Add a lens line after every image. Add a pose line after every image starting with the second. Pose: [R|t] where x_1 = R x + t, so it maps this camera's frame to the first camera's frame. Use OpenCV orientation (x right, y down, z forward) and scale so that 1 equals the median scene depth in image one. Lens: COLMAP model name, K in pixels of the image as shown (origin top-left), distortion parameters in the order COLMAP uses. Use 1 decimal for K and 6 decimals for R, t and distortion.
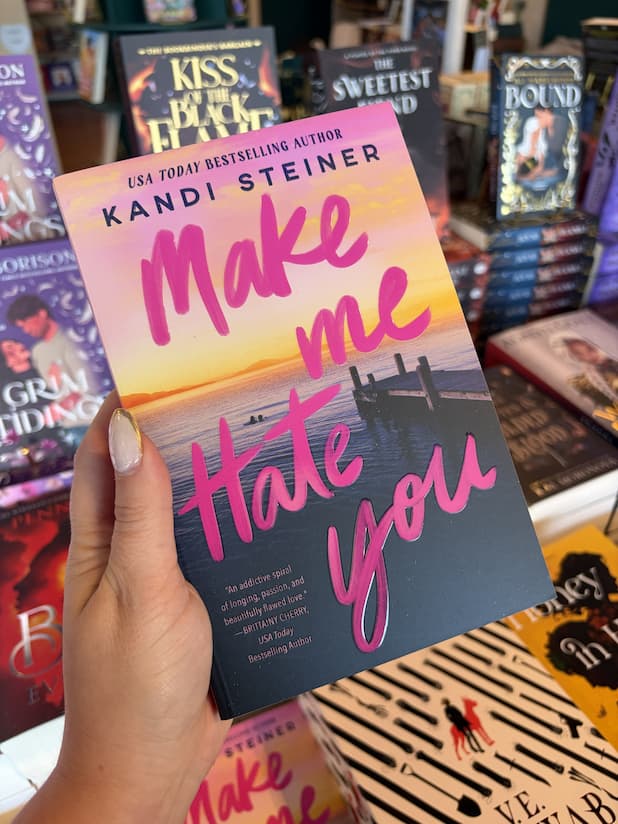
lens RADIAL K [[635.7, 0, 310.6], [0, 635.7, 411.4], [0, 0, 1]] dist [0.041849, -0.068779]
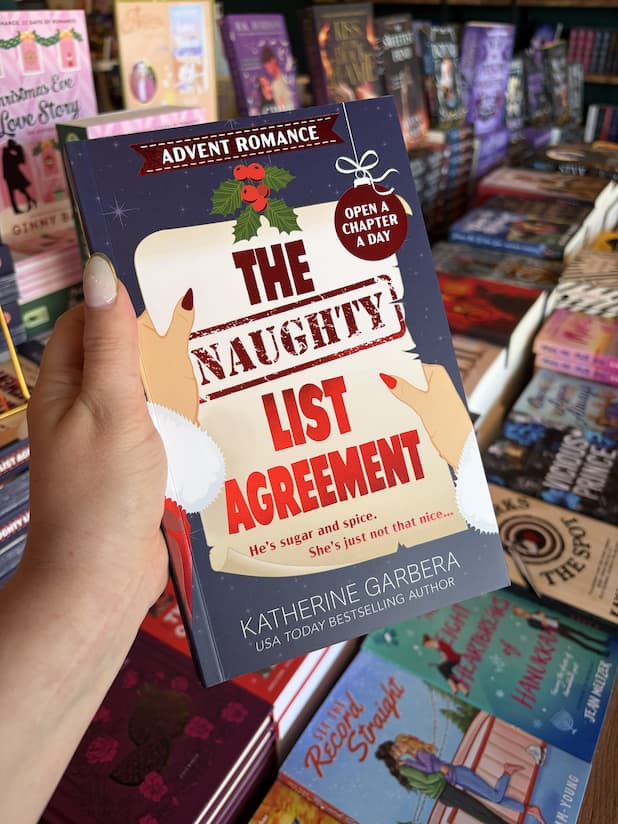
lens RADIAL K [[646.8, 0, 309.0], [0, 646.8, 412.0], [0, 0, 1]] dist [0.002837, 0.003211]
pose [[0.826949, -0.300251, 0.475400, -1.072620], [0.325495, 0.945046, 0.030674, 0.252694], [-0.458485, 0.129374, 0.879235, -0.231840]]
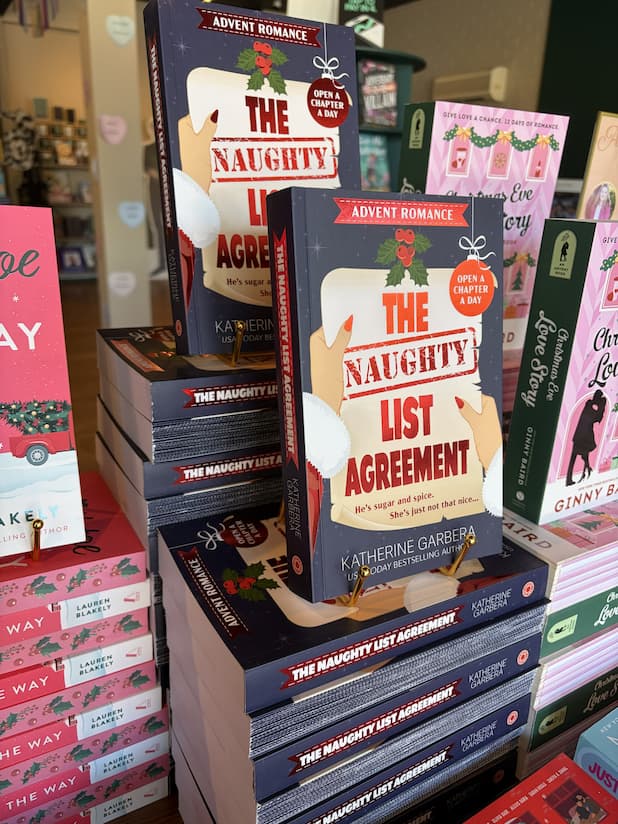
lens RADIAL K [[635.7, 0, 310.6], [0, 635.7, 411.4], [0, 0, 1]] dist [0.041849, -0.068779]
pose [[0.988975, 0.002134, 0.148065, -1.145220], [0.038188, 0.962400, -0.268939, 0.189790], [-0.143072, 0.271628, 0.951708, 0.009744]]
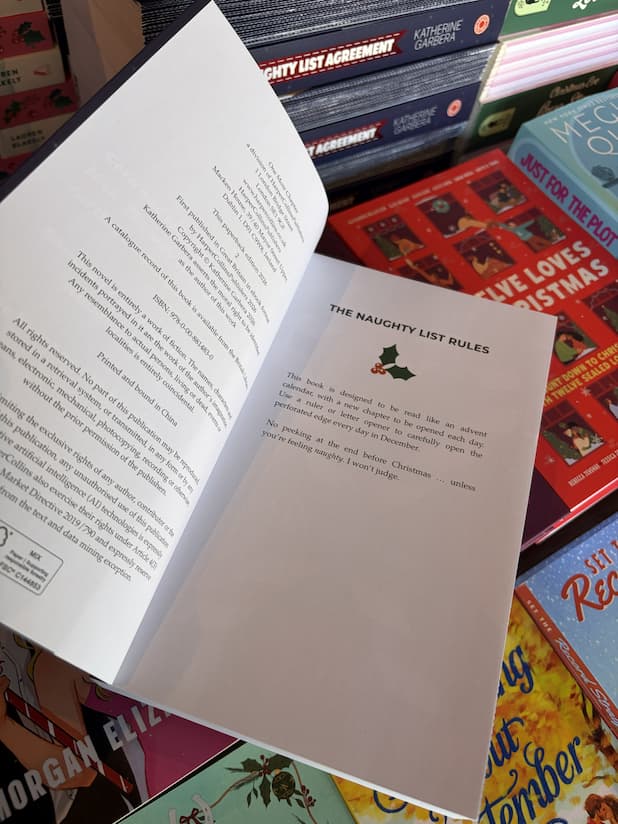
lens RADIAL K [[635.7, 0, 310.6], [0, 635.7, 411.4], [0, 0, 1]] dist [0.041849, -0.068779]
pose [[0.980963, -0.057409, 0.185515, -1.110778], [-0.024874, 0.910291, 0.413221, 0.311406], [-0.192595, -0.409969, 0.891534, 0.053301]]
